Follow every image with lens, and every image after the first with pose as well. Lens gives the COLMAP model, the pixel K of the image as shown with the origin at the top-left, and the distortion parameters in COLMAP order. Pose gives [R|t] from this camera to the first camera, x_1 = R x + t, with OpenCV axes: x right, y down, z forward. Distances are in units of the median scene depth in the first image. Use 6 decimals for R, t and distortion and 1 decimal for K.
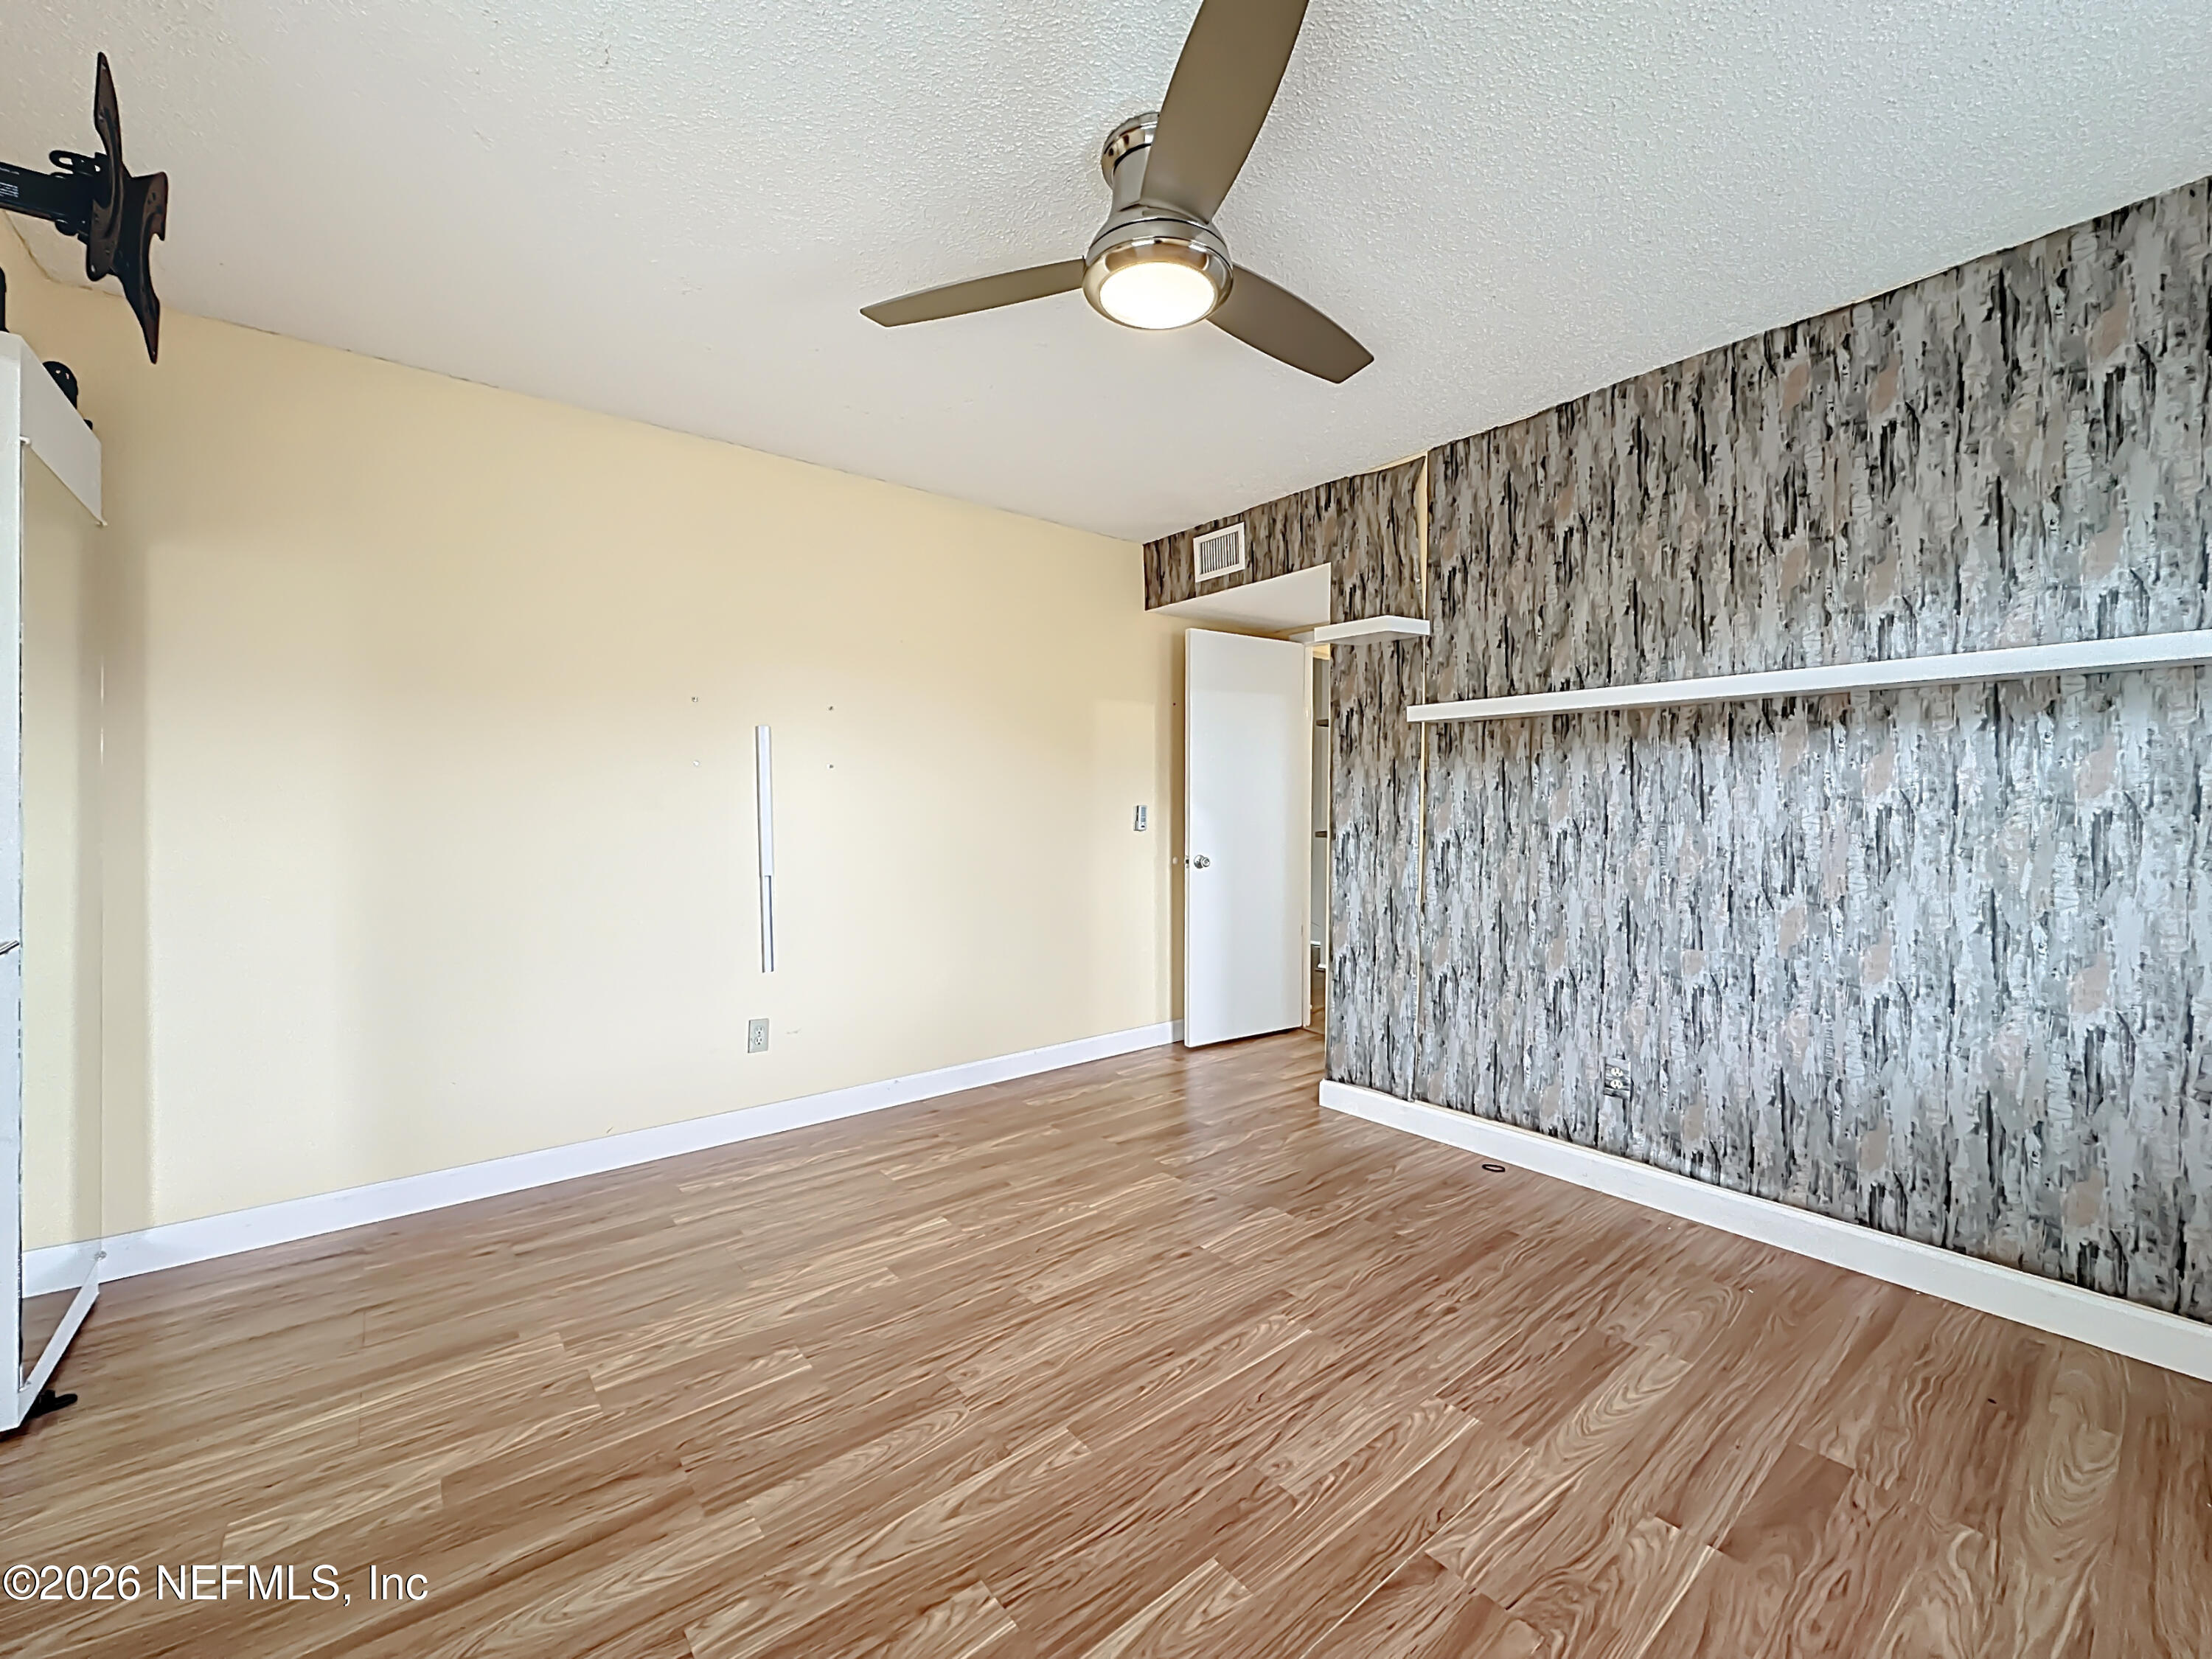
lens RADIAL K [[893.8, 0, 1104.3], [0, 893.8, 827.3], [0, 0, 1]] dist [-0.009757, 0.000955]
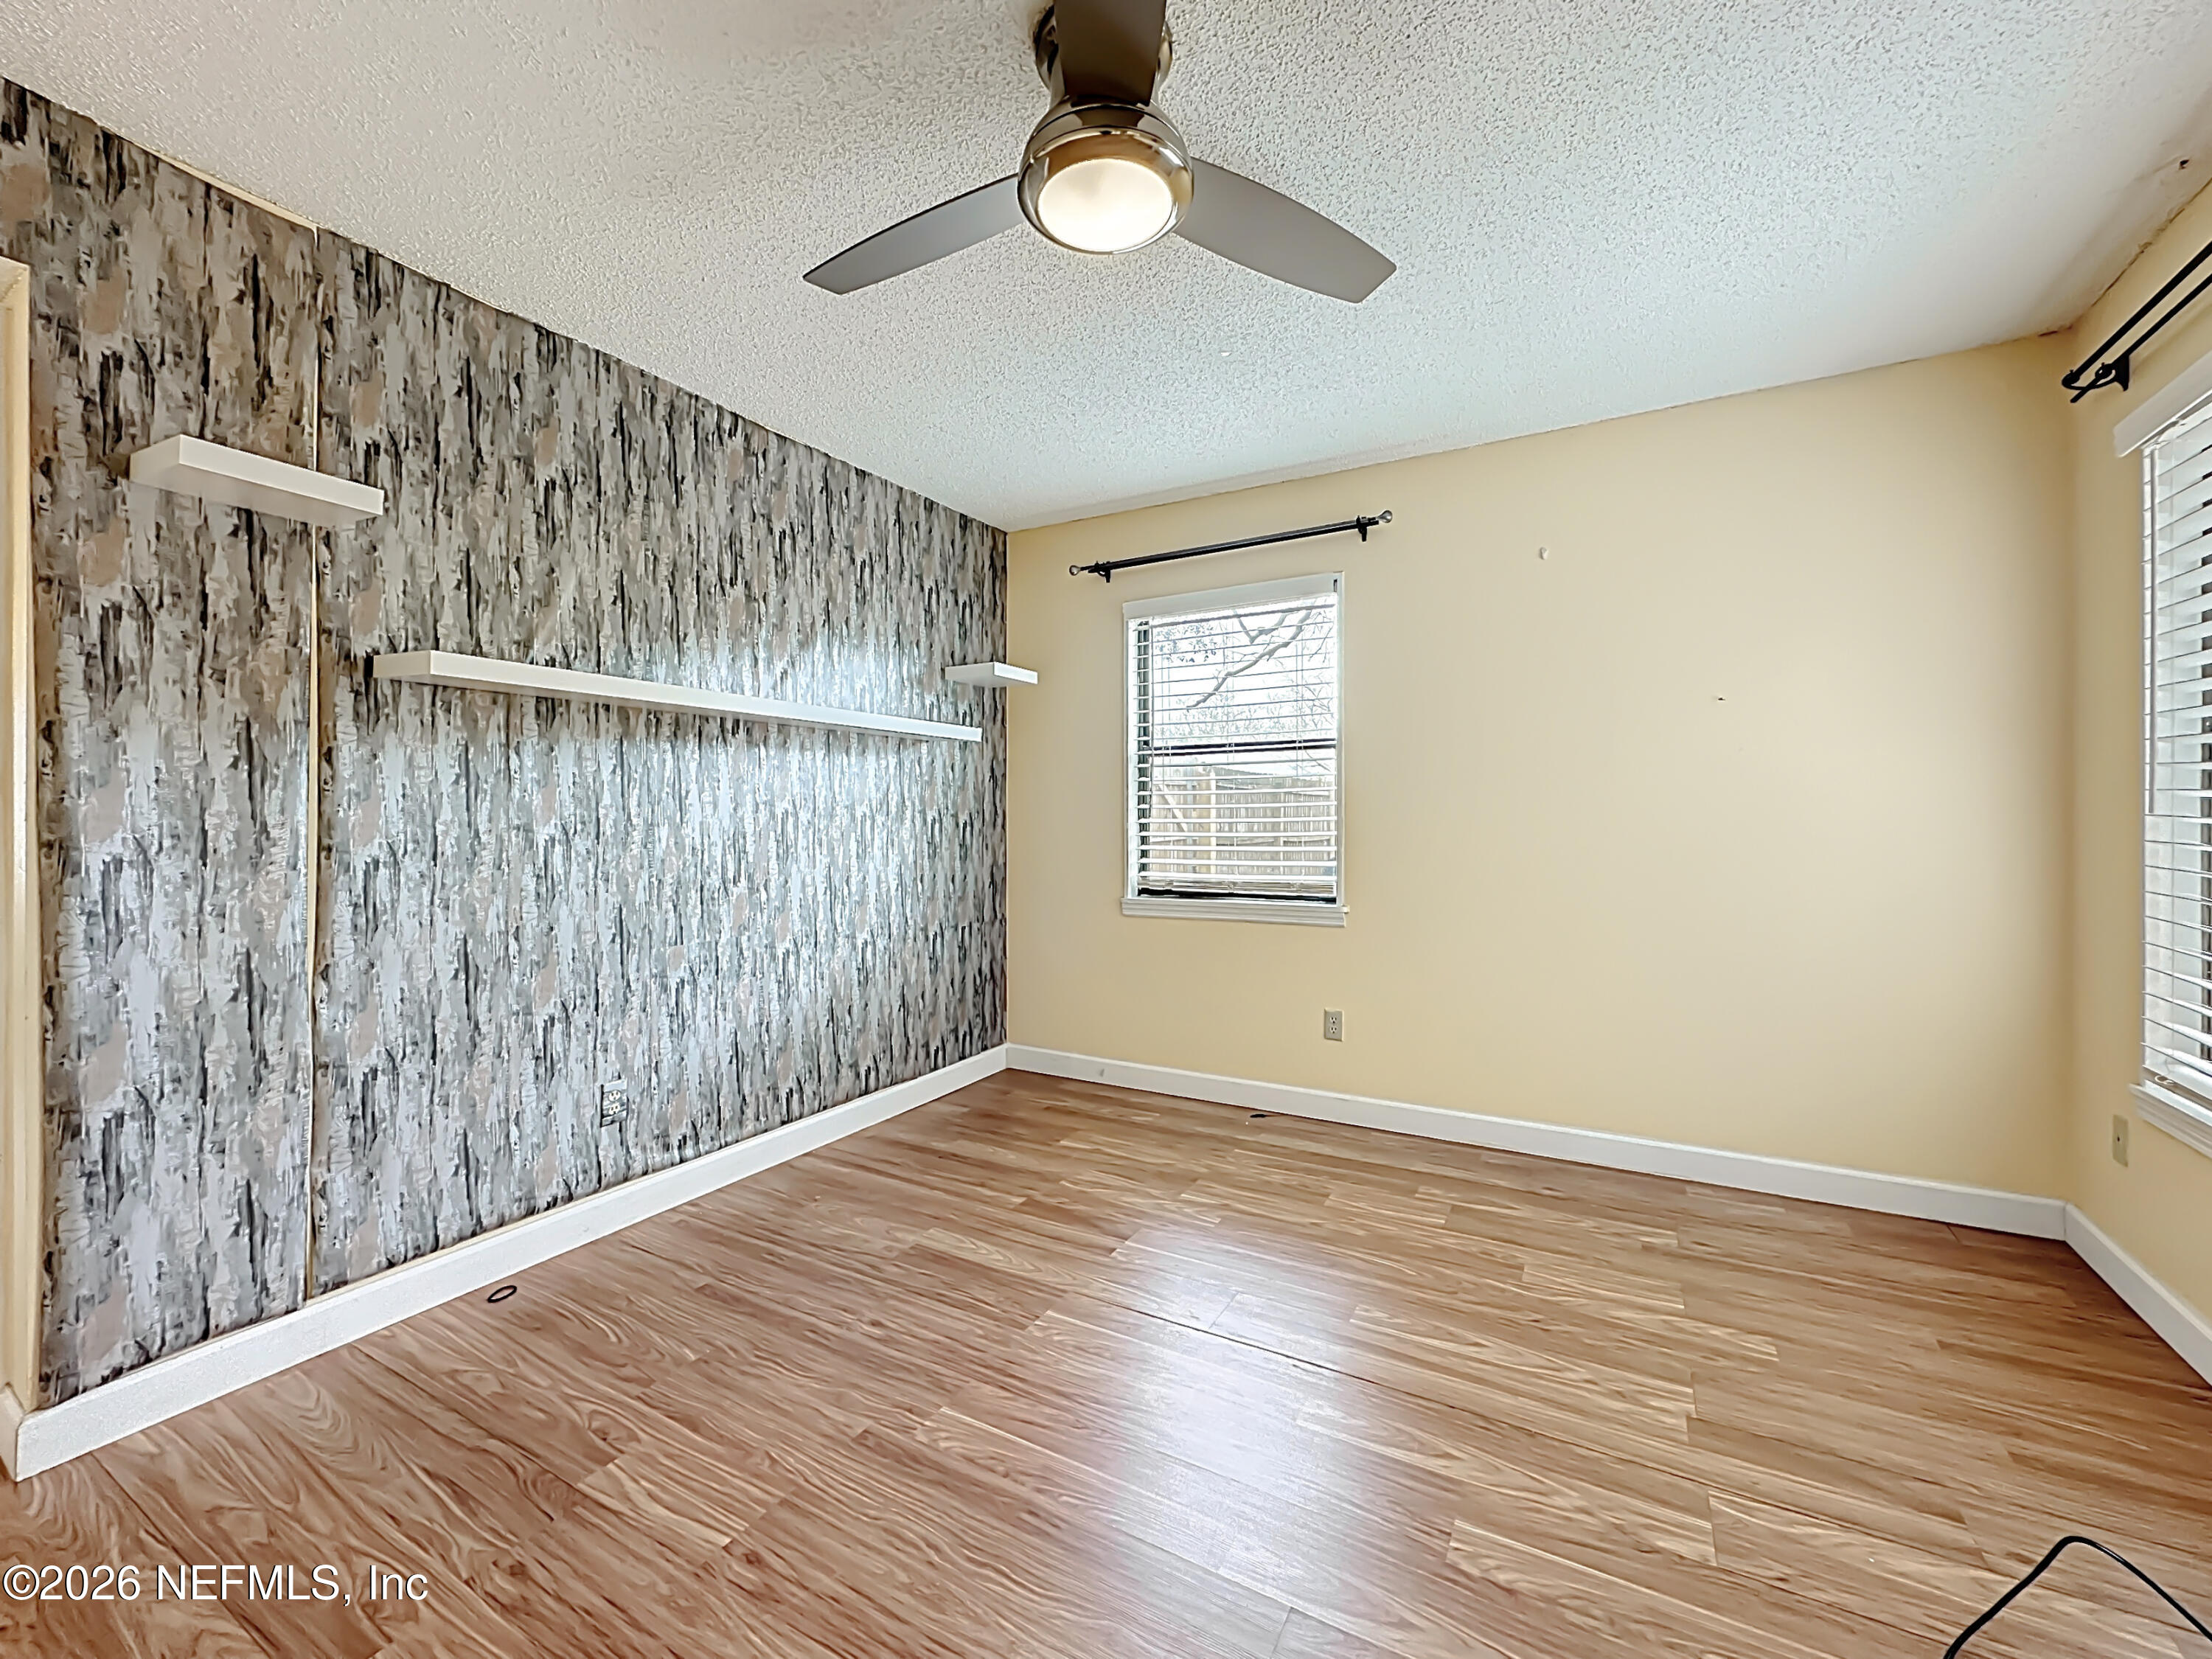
lens RADIAL K [[893.8, 0, 1106.9], [0, 893.8, 812.5], [0, 0, 1]] dist [-0.009757, 0.000955]
pose [[-0.365721, 0.005332, 0.930709, -0.488057], [0.020228, 0.999793, 0.002220, -0.011309], [-0.930505, 0.019638, -0.365753, 0.883320]]
